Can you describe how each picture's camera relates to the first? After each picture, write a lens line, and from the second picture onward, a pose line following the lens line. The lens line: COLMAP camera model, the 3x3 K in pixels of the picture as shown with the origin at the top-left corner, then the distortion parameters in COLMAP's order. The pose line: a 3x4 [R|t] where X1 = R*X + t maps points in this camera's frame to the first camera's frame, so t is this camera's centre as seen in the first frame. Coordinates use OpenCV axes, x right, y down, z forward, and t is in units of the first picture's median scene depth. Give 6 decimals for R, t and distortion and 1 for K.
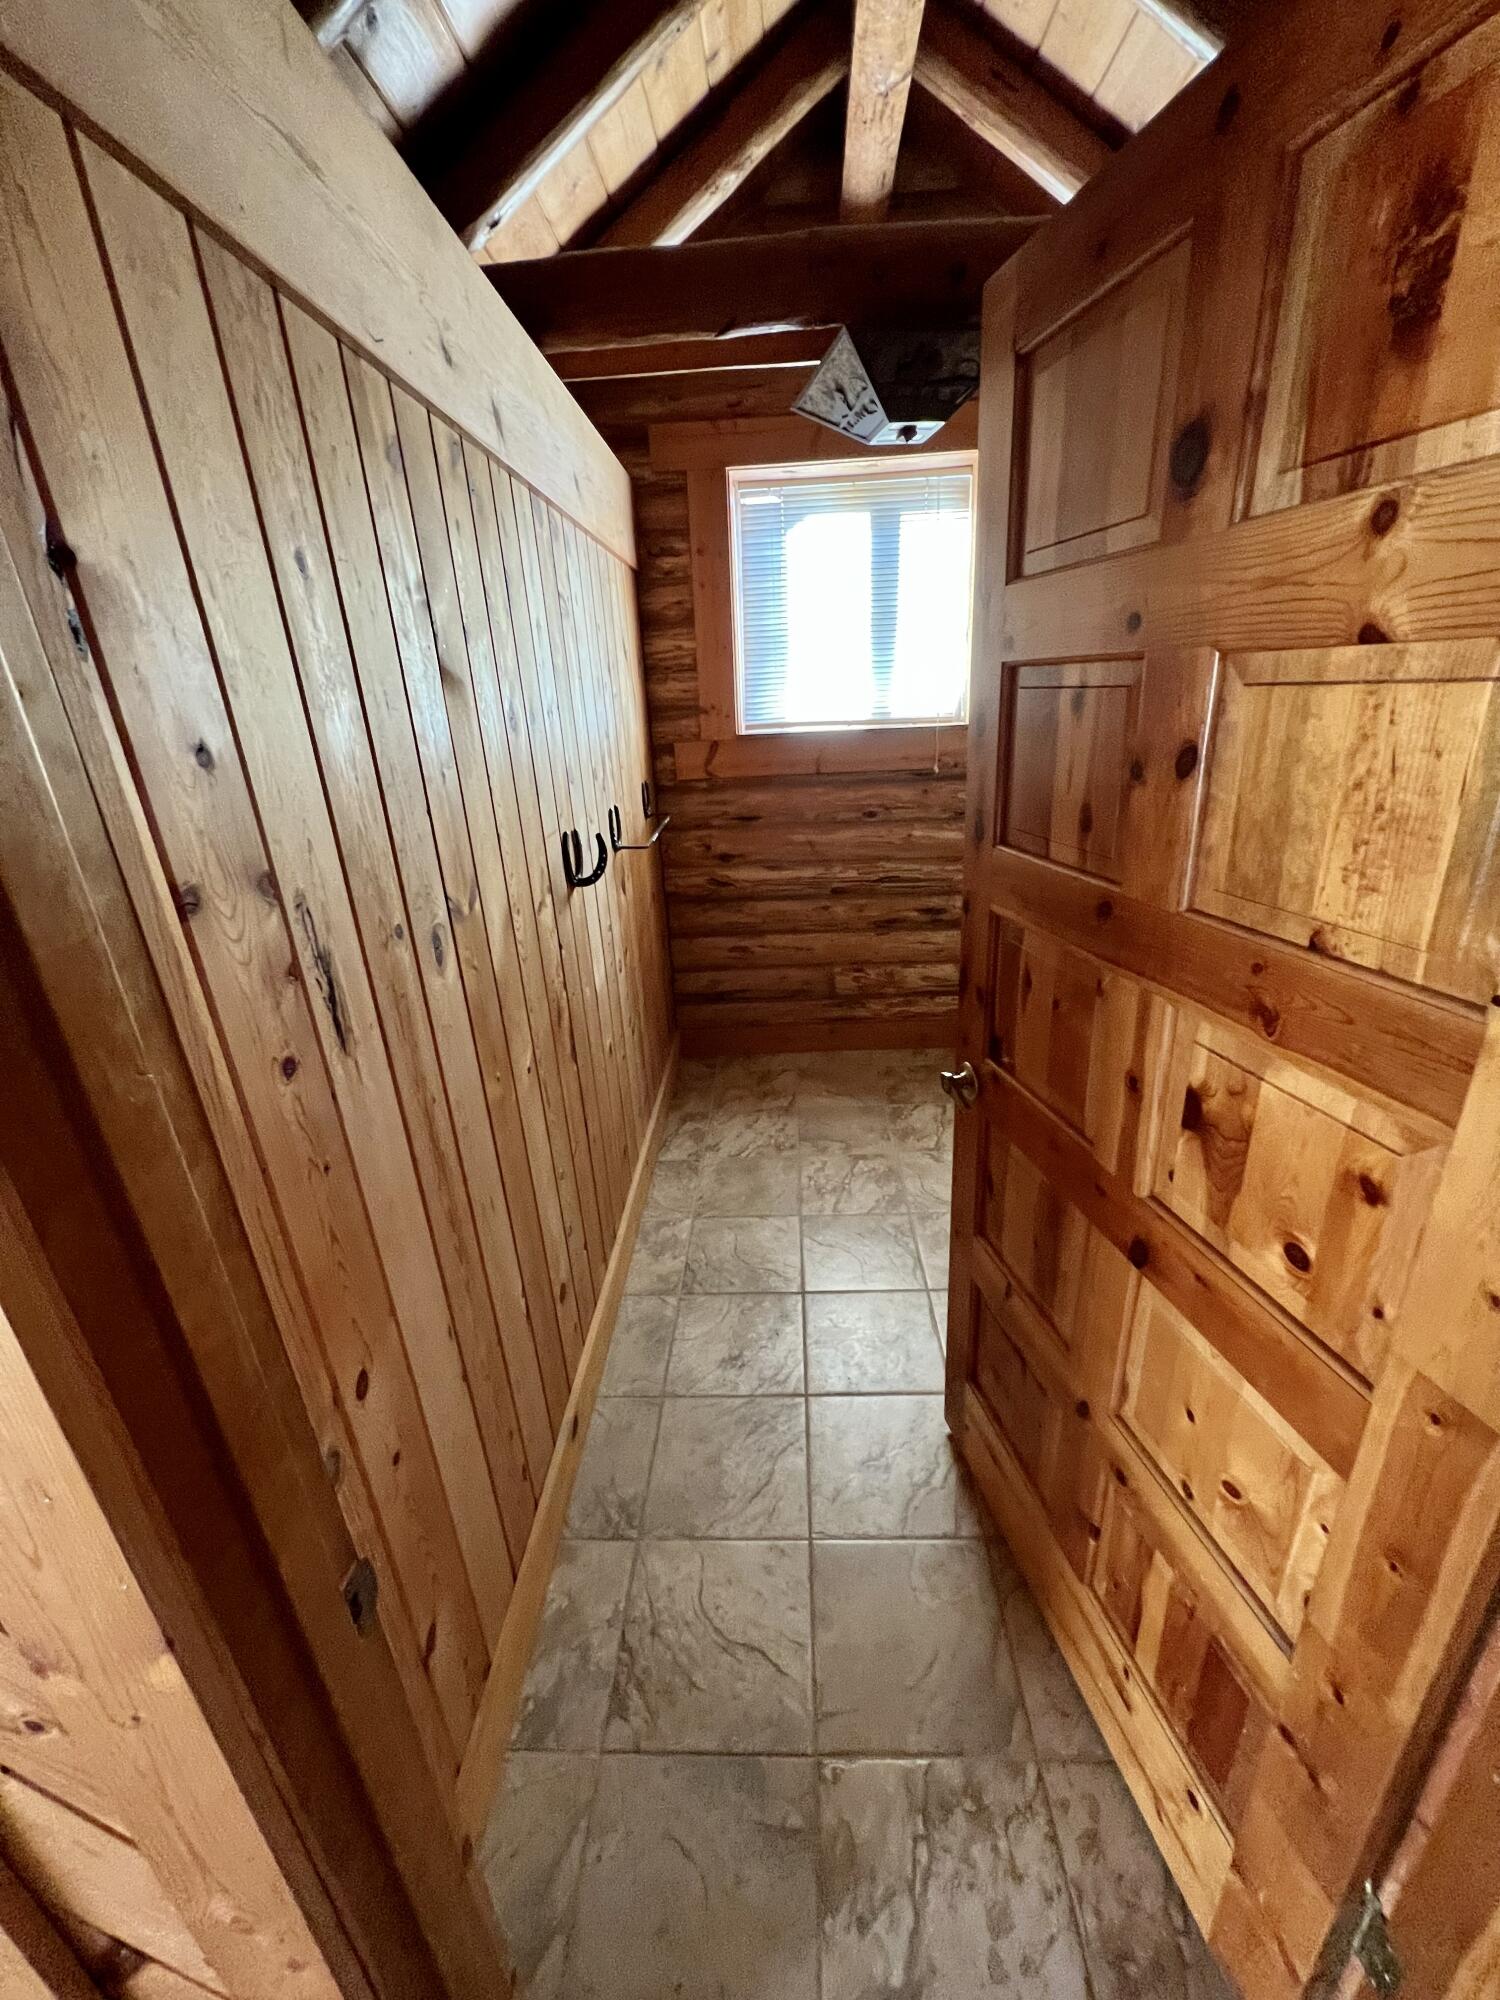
lens RADIAL K [[801.2, 0, 750.9], [0, 801.2, 1002.8], [0, 0, 1]] dist [-0.002342, 0.000228]
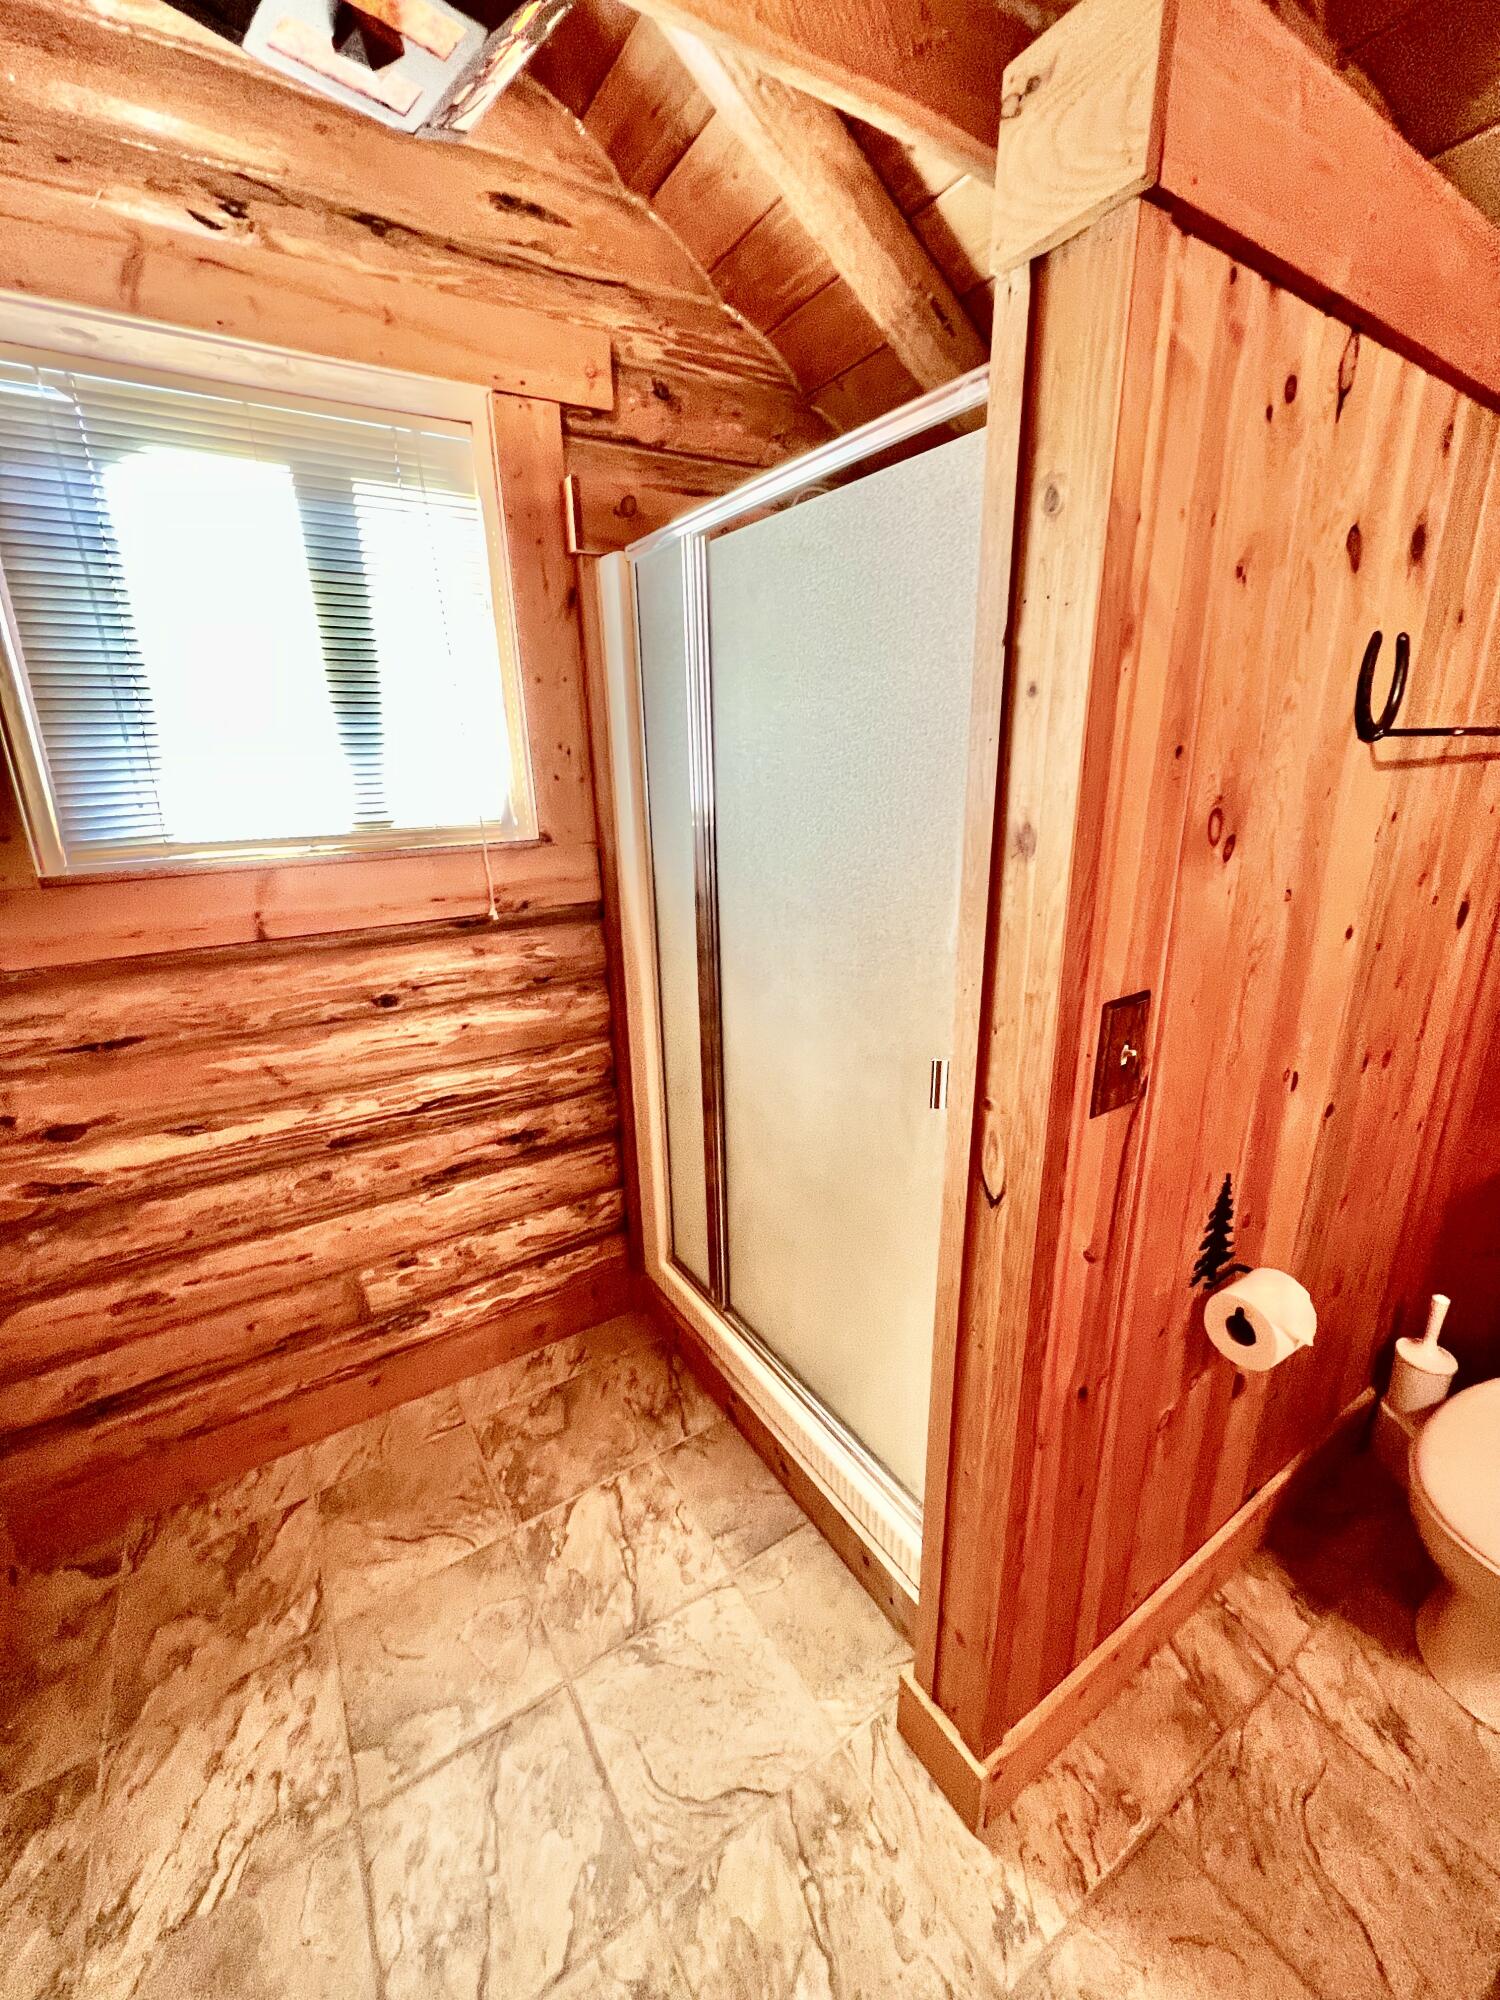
lens RADIAL K [[801.2, 0, 758.3], [0, 801.2, 999.0], [0, 0, 1]] dist [-0.002342, 0.000228]
pose [[0.816607, -0.139516, 0.560079, 0.047203], [0.196706, 0.979528, -0.042799, -0.154466], [-0.542642, 0.145121, 0.827333, 0.382079]]
